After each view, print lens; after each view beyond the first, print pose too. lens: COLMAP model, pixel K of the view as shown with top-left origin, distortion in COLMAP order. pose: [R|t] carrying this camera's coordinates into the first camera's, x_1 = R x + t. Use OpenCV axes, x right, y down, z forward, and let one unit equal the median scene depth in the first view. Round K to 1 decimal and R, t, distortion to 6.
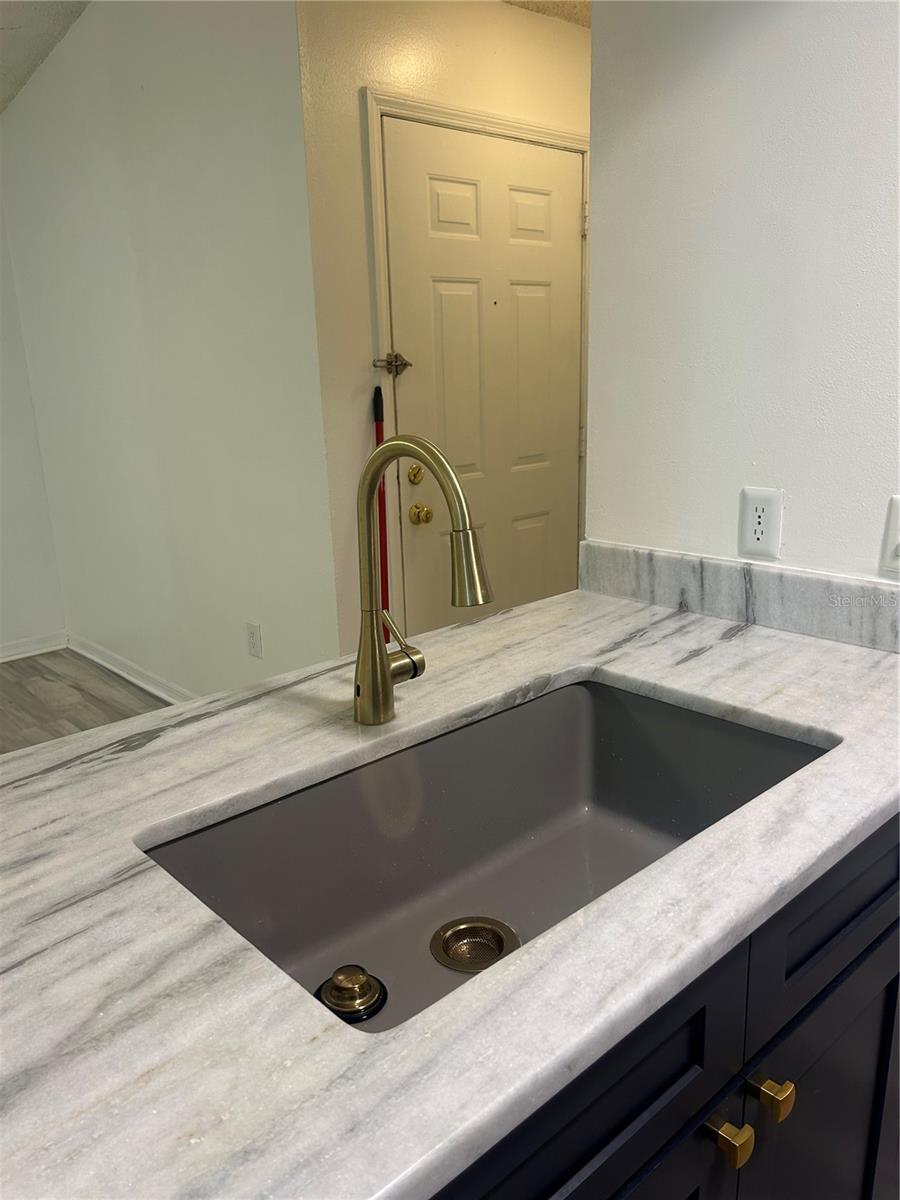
lens RADIAL K [[898.7, 0, 443.9], [0, 898.7, 614.8], [0, 0, 1]] dist [0.053374, -0.065342]
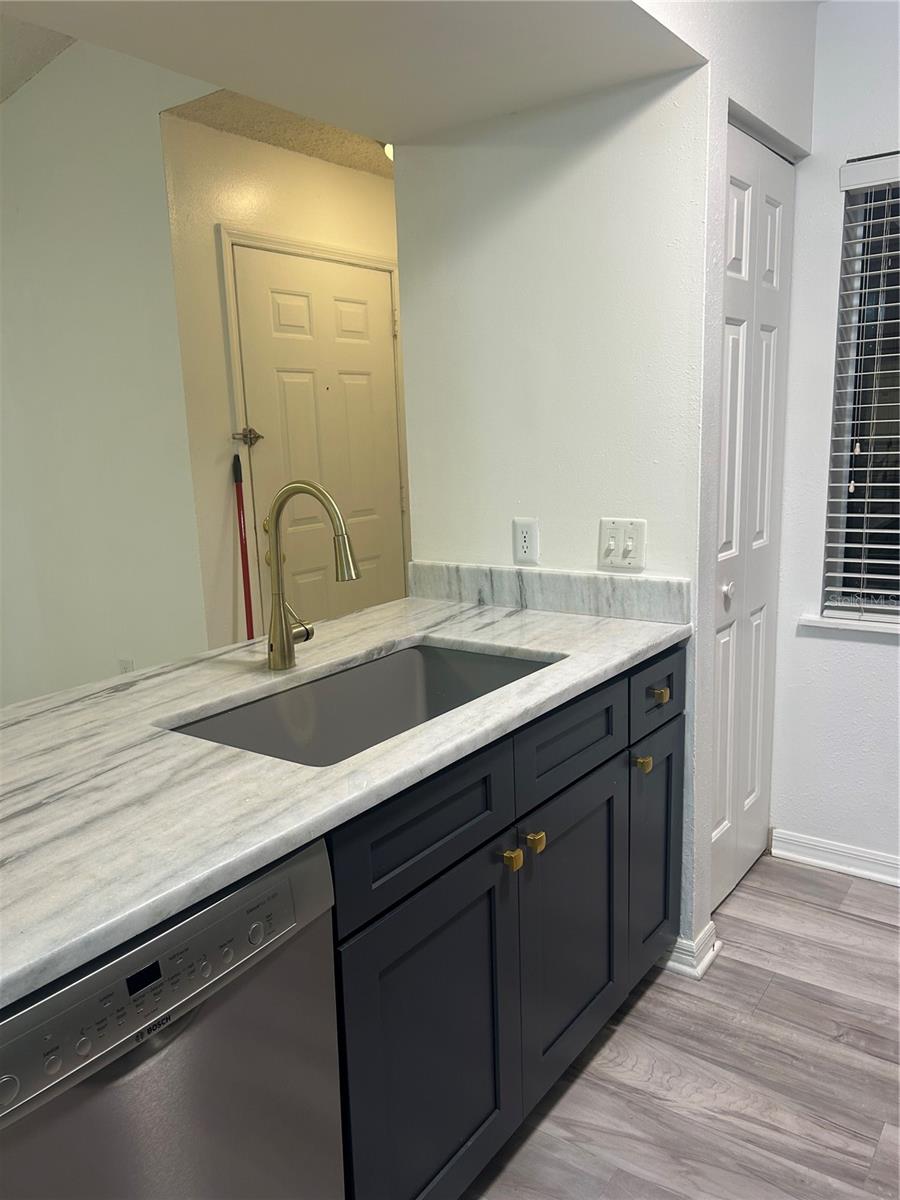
lens RADIAL K [[898.7, 0, 455.6], [0, 898.7, 610.1], [0, 0, 1]] dist [0.053374, -0.065342]
pose [[0.977595, -0.042548, 0.206148, -0.088341], [0.058866, 0.995543, -0.073676, 0.131334], [-0.202095, 0.084160, 0.975743, -0.483530]]
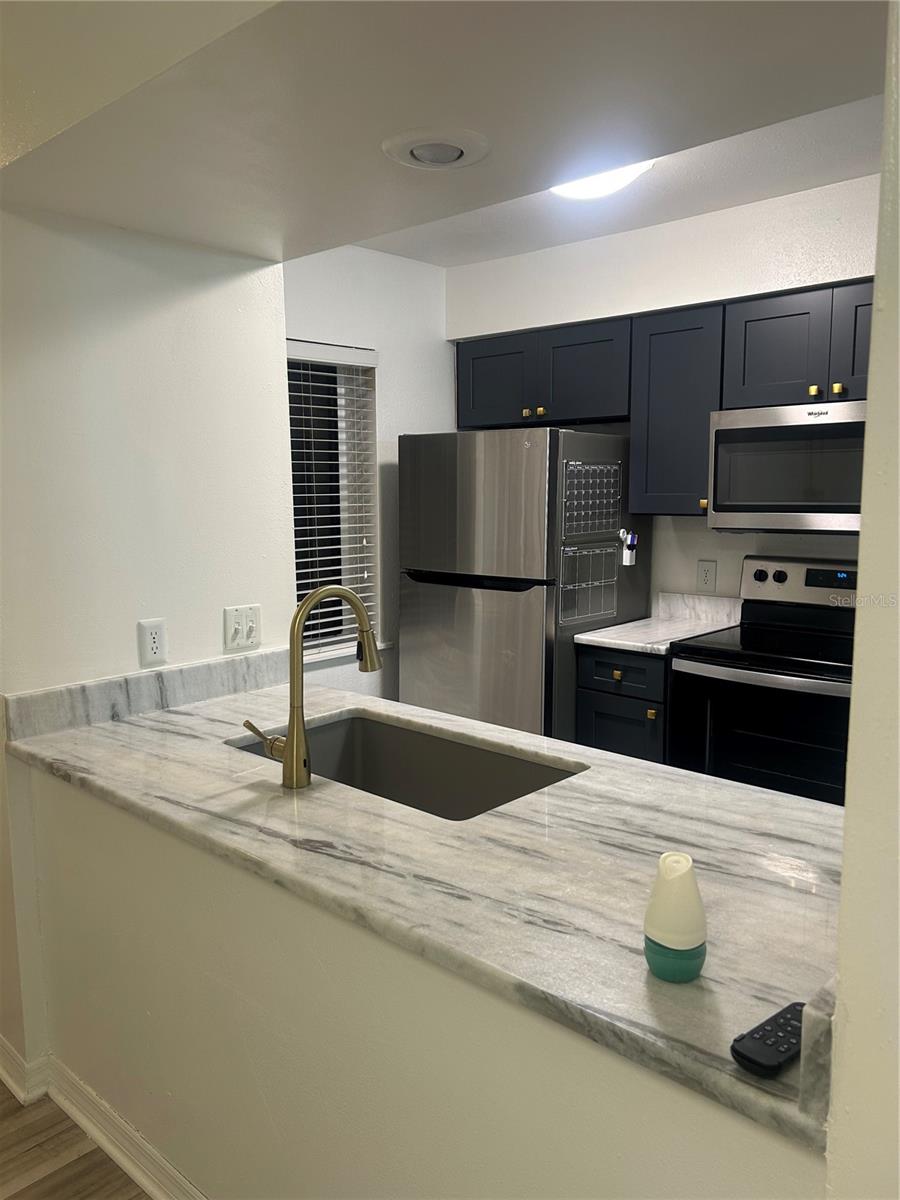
lens RADIAL K [[898.7, 0, 441.1], [0, 898.7, 606.6], [0, 0, 1]] dist [0.053374, -0.065342]
pose [[-0.075791, -0.104737, 0.991608, -1.314697], [0.283563, 0.951144, 0.122137, -0.232331], [-0.955954, 0.290440, -0.042389, 0.668620]]
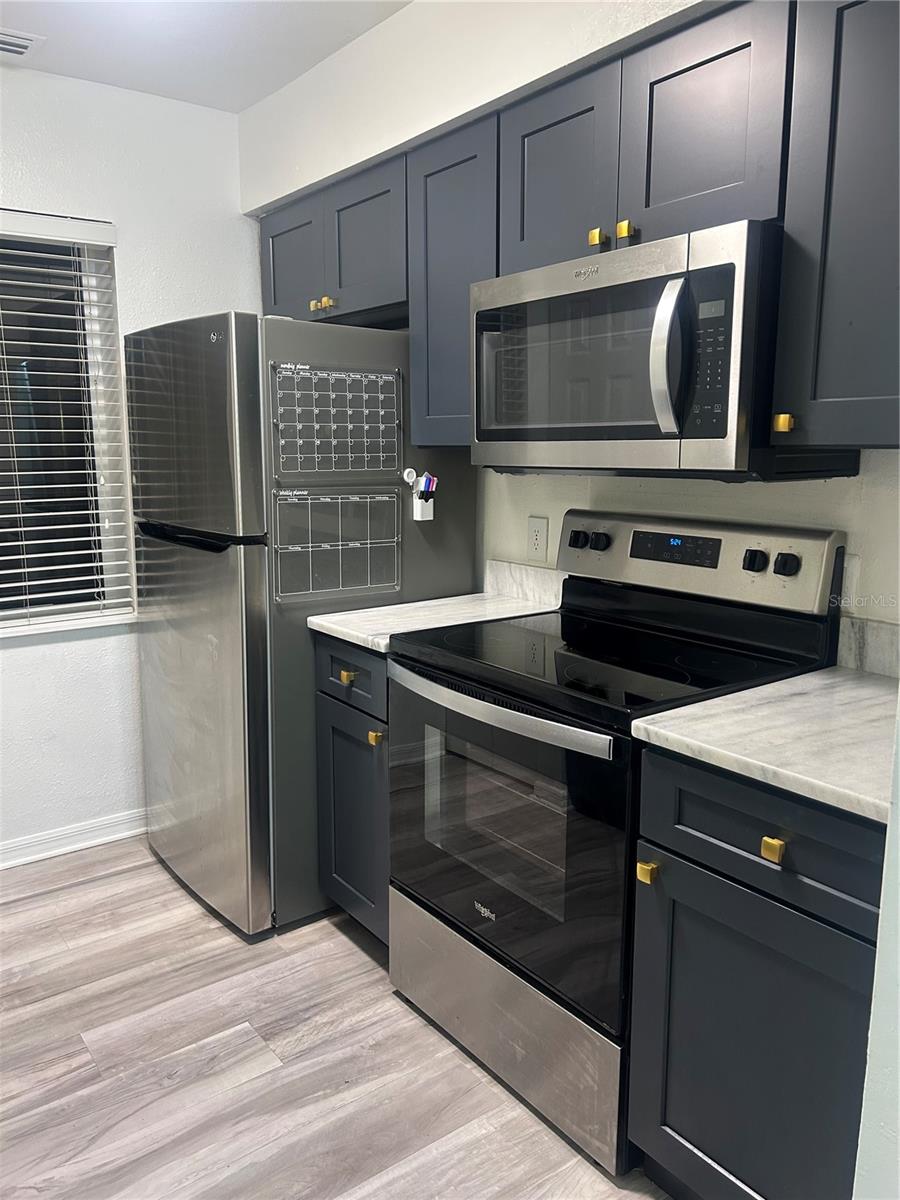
lens RADIAL K [[898.7, 0, 452.6], [0, 898.7, 611.3], [0, 0, 1]] dist [0.053374, -0.065342]
pose [[0.095525, -0.154282, 0.983398, -0.577915], [0.269353, 0.955067, 0.123673, 0.100299], [-0.958292, 0.253068, 0.132790, -0.273576]]
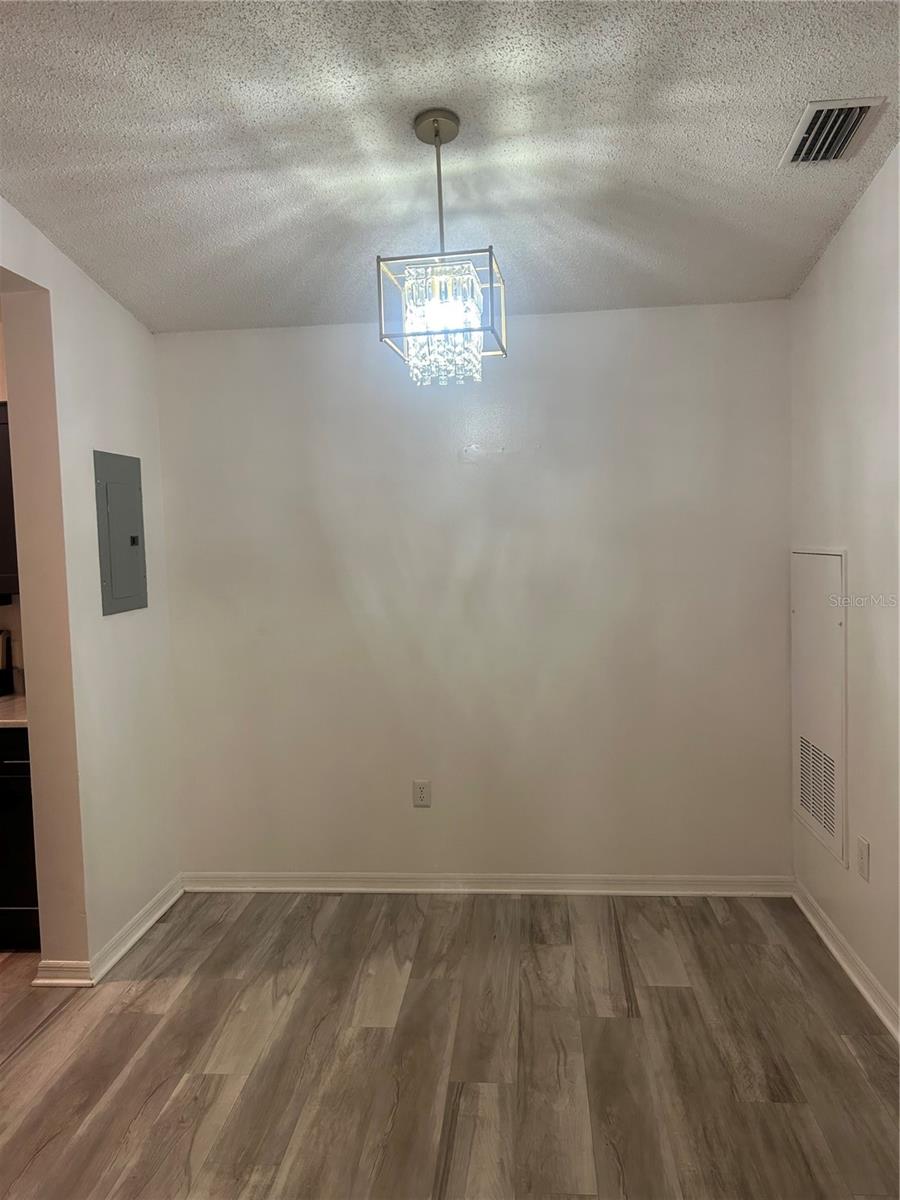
lens RADIAL K [[898.7, 0, 449.7], [0, 898.7, 597.6], [0, 0, 1]] dist [0.053374, -0.065342]
pose [[-0.674779, 0.007764, 0.737979, -2.266200], [0.251450, 0.942535, 0.220000, -0.070829], [-0.693864, 0.334016, -0.637955, 0.152763]]
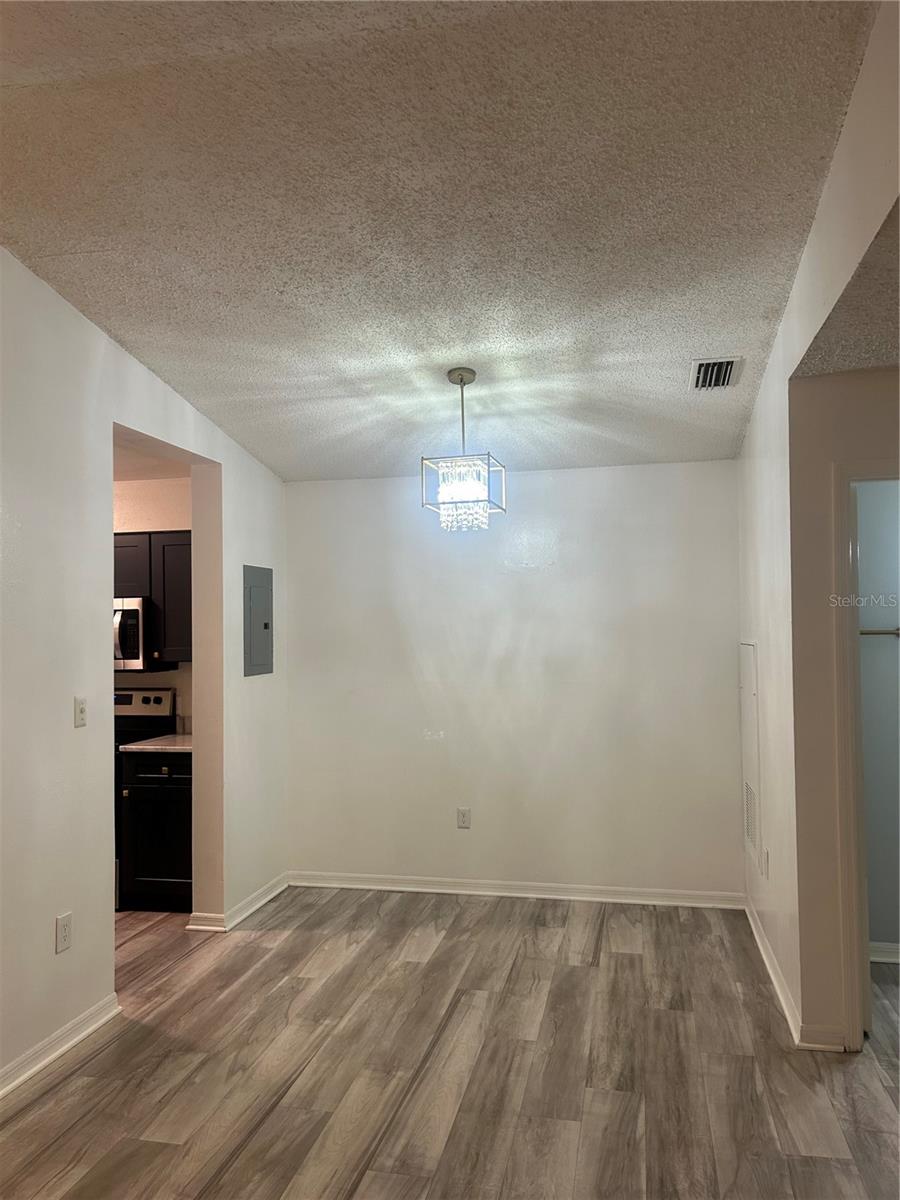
lens RADIAL K [[898.7, 0, 454.5], [0, 898.7, 606.8], [0, 0, 1]] dist [0.053374, -0.065342]
pose [[-0.589179, 0.064291, 0.805440, -3.195882], [0.250161, 0.962365, 0.106176, -0.157286], [-0.768301, 0.264046, -0.583089, 0.617211]]
